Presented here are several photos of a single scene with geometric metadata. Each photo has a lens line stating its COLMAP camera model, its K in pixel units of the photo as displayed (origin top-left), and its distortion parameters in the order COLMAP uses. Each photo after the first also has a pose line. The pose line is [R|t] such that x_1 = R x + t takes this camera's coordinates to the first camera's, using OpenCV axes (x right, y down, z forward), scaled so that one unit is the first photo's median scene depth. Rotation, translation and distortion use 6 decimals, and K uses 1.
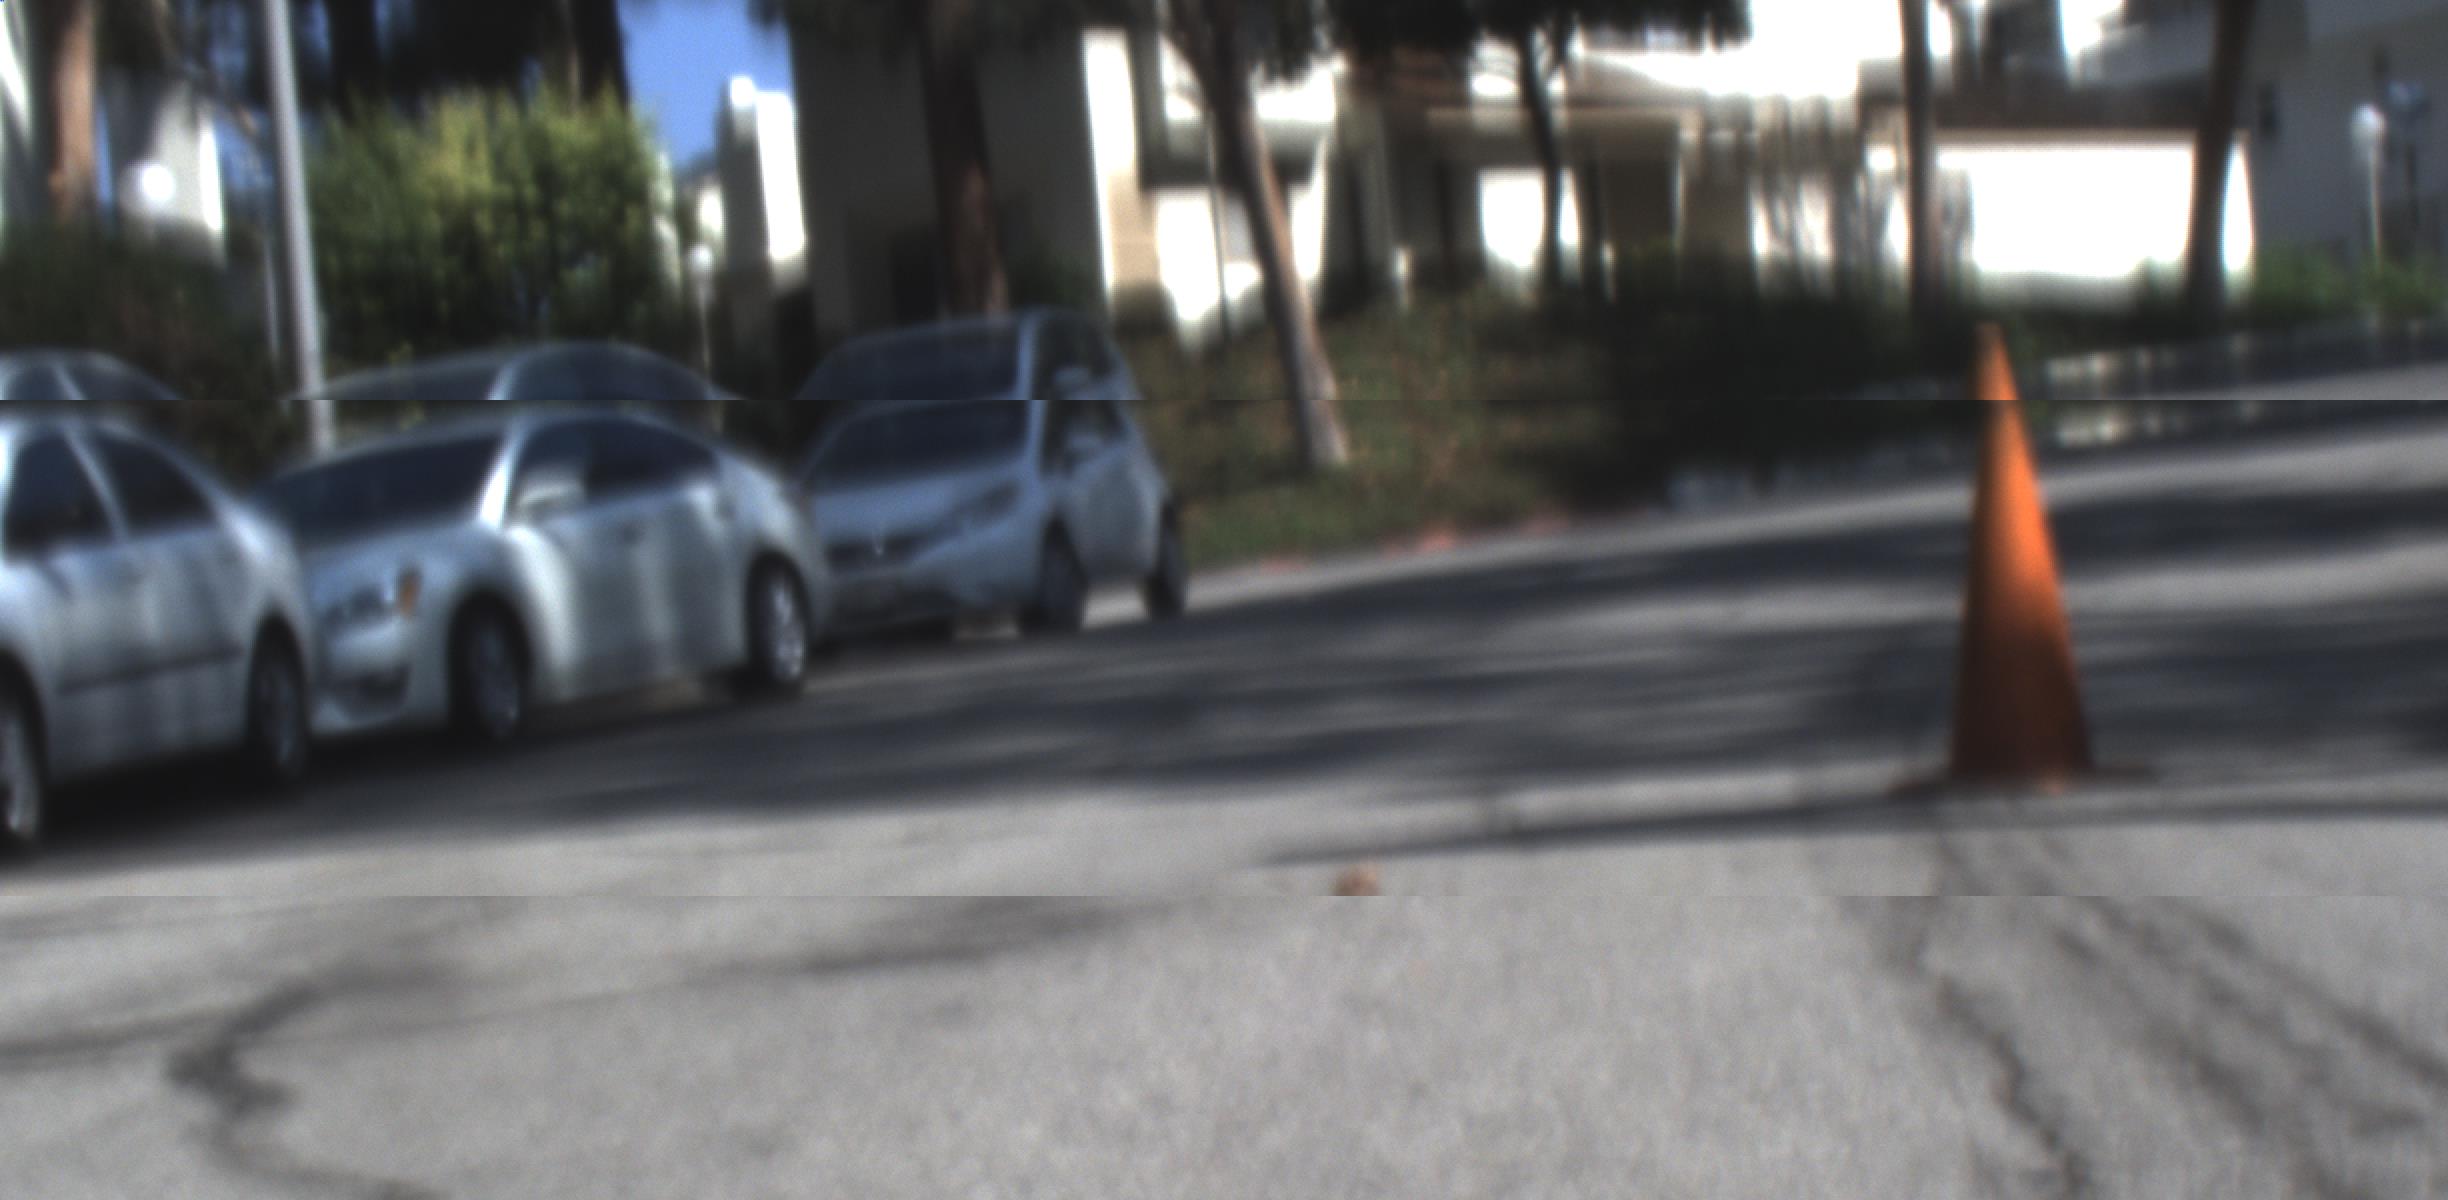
lens RADIAL K [[7560.4, 0, 1225.4], [0, 7560.4, 597.4], [0, 0, 1]] dist [0.294065, -4.252643]
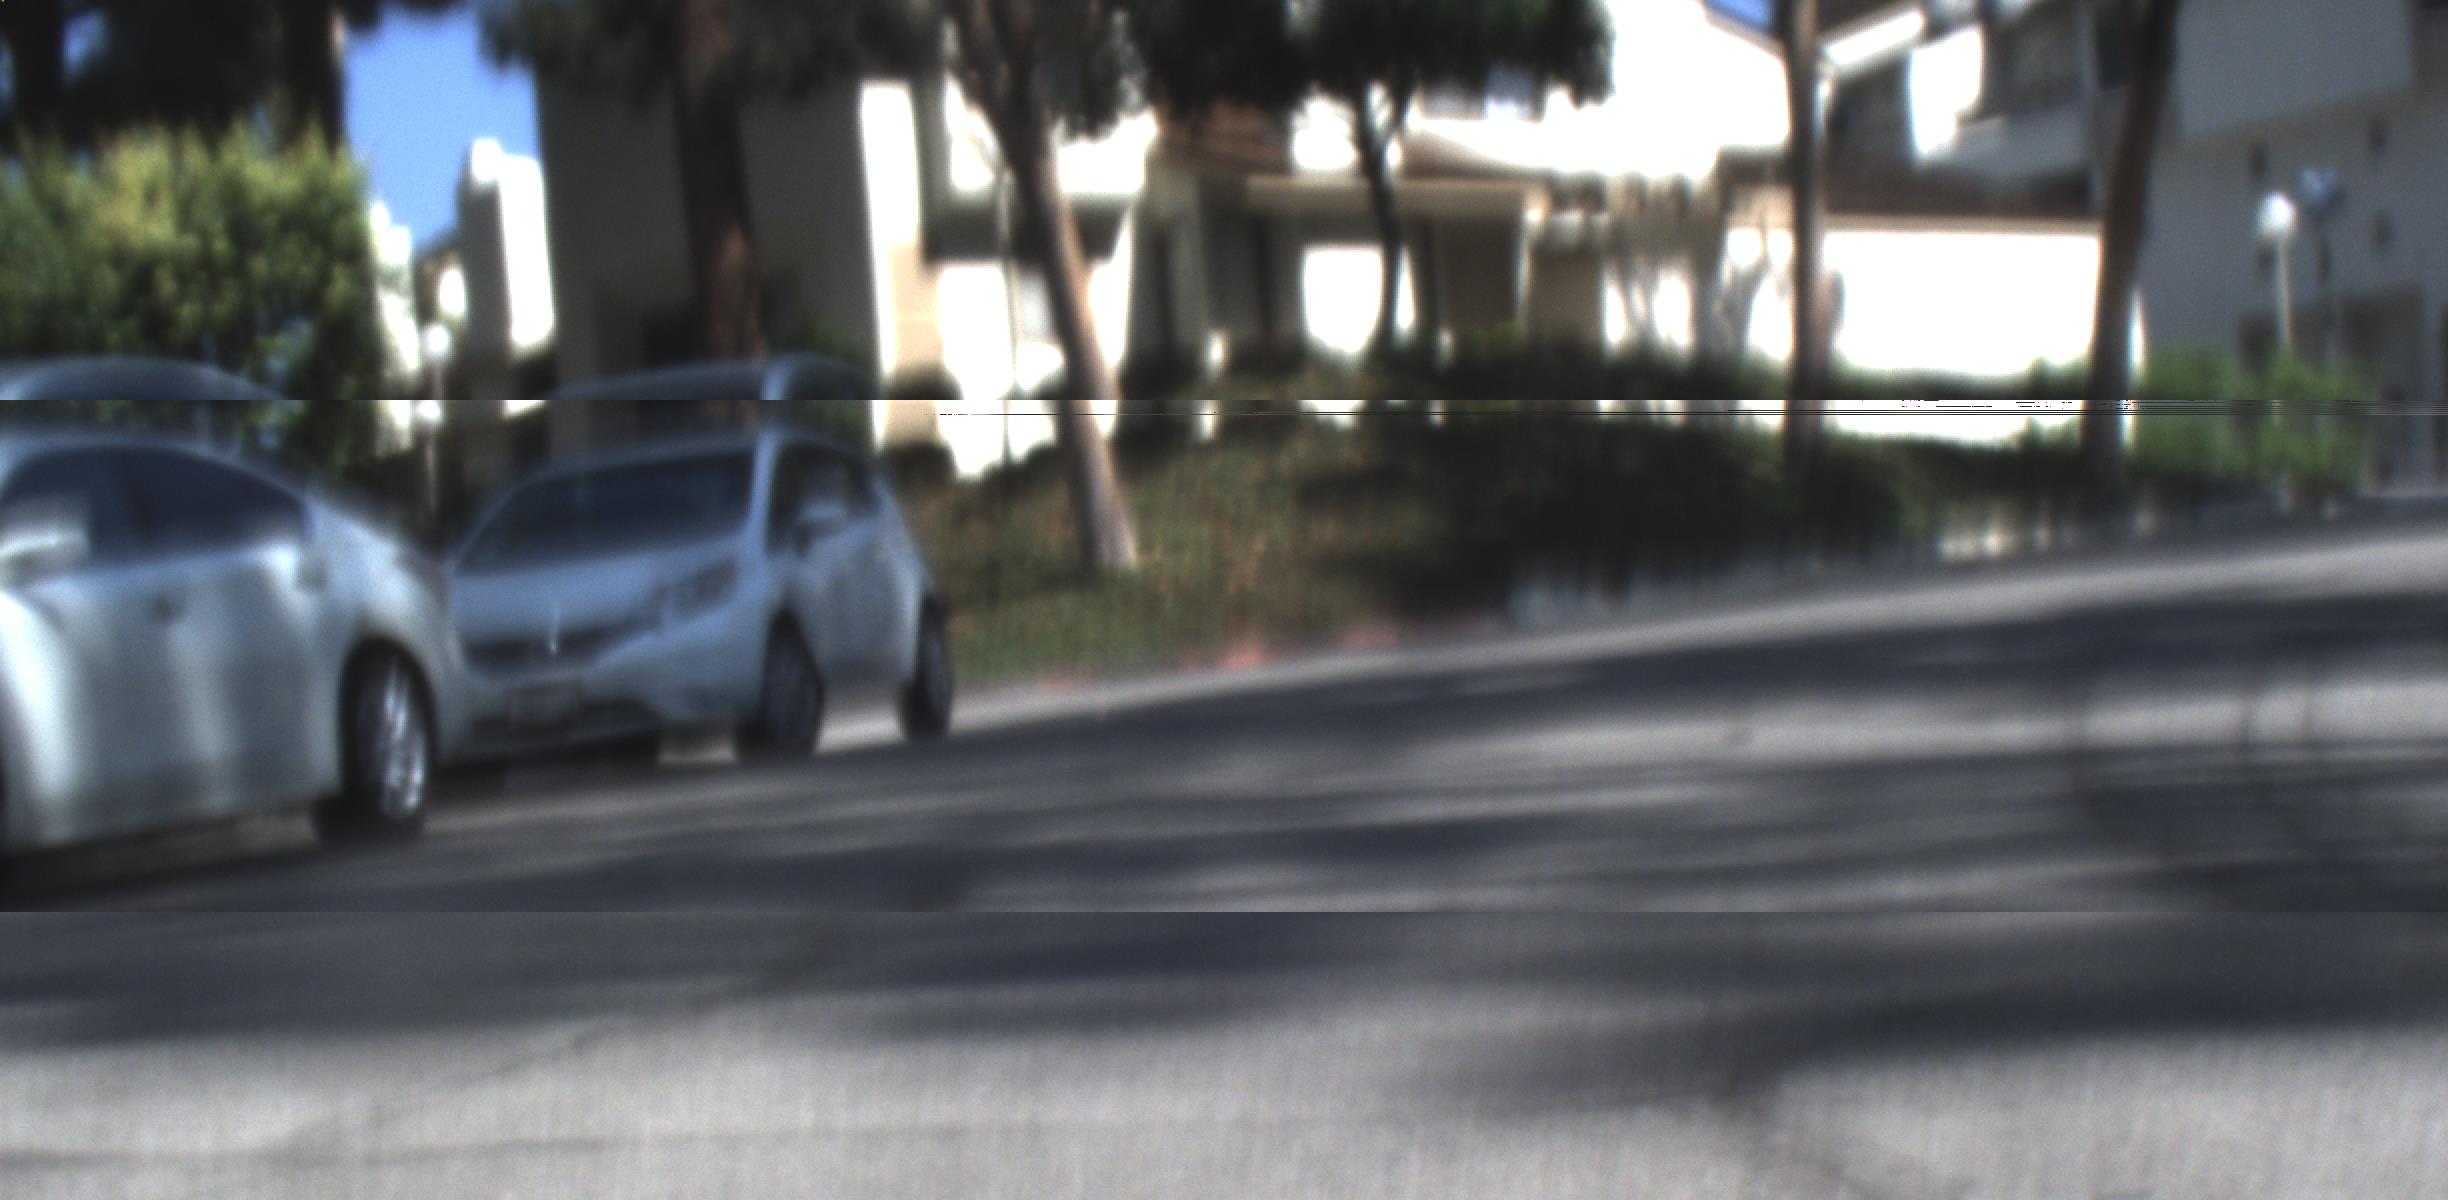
lens RADIAL K [[7560.4, 0, 1225.4], [0, 7560.4, 597.4], [0, 0, 1]] dist [0.294065, -4.252643]
pose [[0.999585, 0.011443, 0.026424, 0.001226], [-0.010992, 0.999793, -0.017122, 0.000648], [-0.026615, 0.016825, 0.999504, 0.118092]]
